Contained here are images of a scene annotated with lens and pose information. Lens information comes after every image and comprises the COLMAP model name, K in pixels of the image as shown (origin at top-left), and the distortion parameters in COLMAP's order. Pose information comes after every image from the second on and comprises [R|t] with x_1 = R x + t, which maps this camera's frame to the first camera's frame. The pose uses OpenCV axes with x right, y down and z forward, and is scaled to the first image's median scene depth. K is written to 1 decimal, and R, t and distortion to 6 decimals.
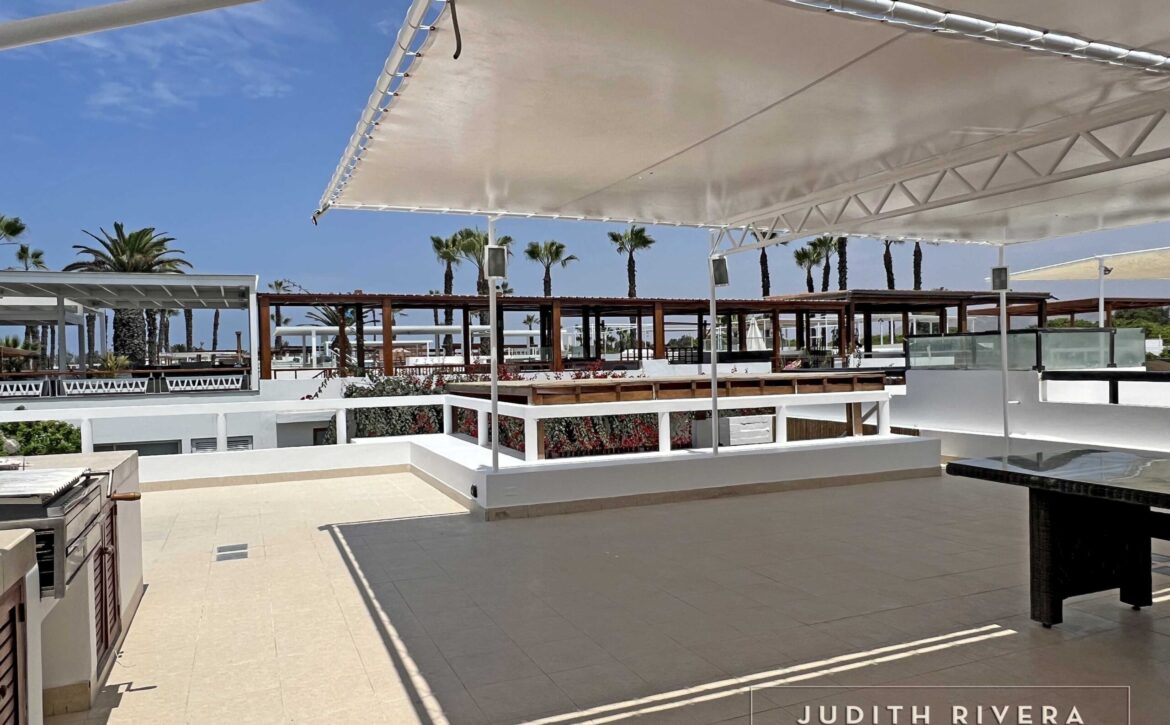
lens RADIAL K [[789.1, 0, 576.4], [0, 789.1, 366.1], [0, 0, 1]] dist [-0.000481, 0.000152]
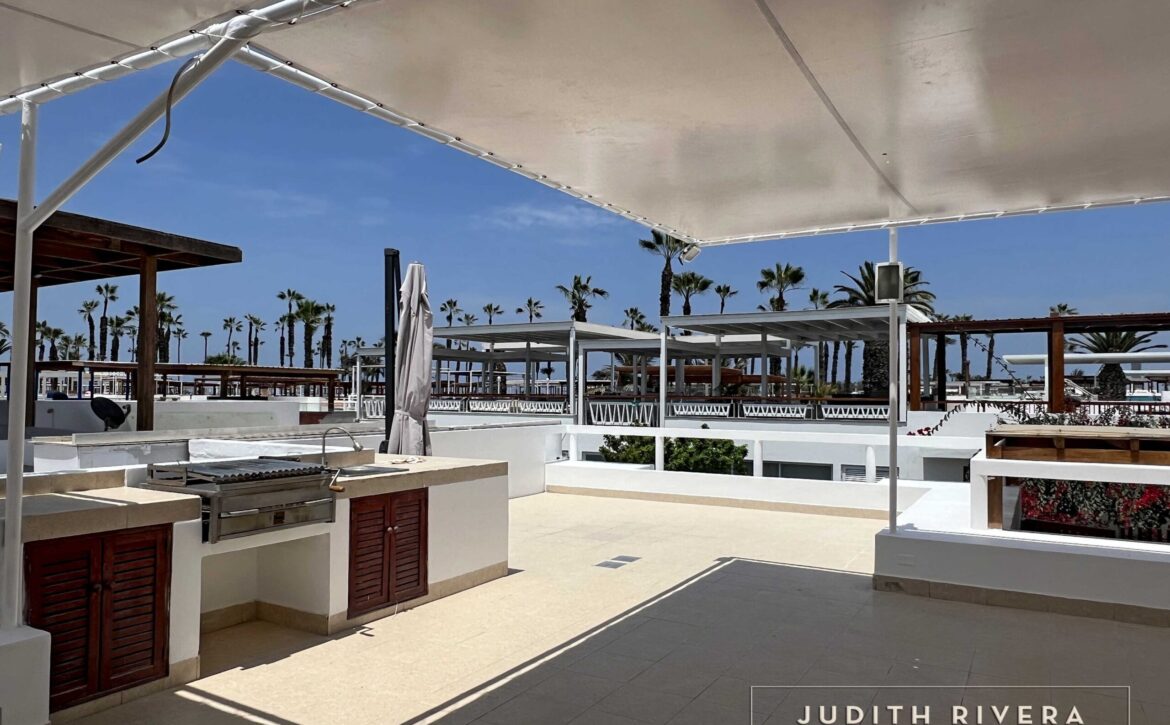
lens RADIAL K [[789.1, 0, 577.7], [0, 789.1, 355.5], [0, 0, 1]] dist [-0.000481, 0.000152]
pose [[0.591863, -0.013890, -0.805919, 0.350830], [-0.026335, 0.998984, -0.036558, -0.011880], [0.805608, 0.042861, 0.590896, 0.222679]]
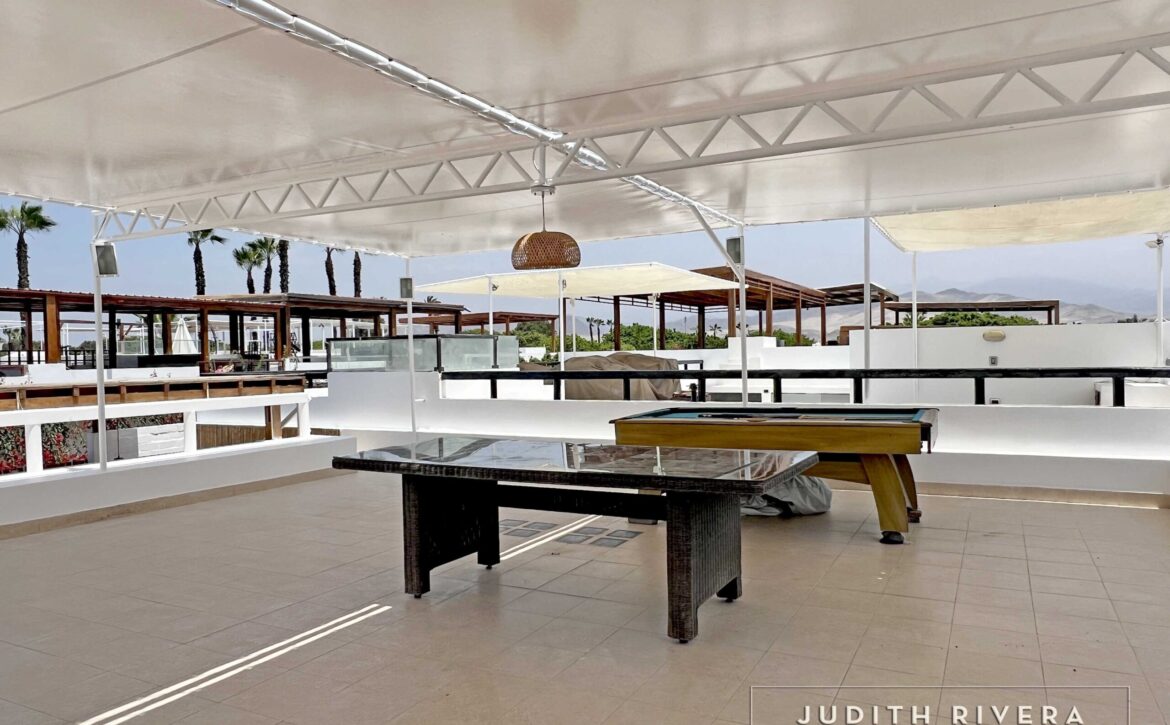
lens RADIAL K [[789.1, 0, 585.9], [0, 789.1, 367.0], [0, 0, 1]] dist [-0.000481, 0.000152]
pose [[0.778256, -0.003831, 0.627936, 0.042590], [0.007792, 0.999963, -0.003556, 0.005261], [-0.627899, 0.007660, 0.778257, -0.011433]]
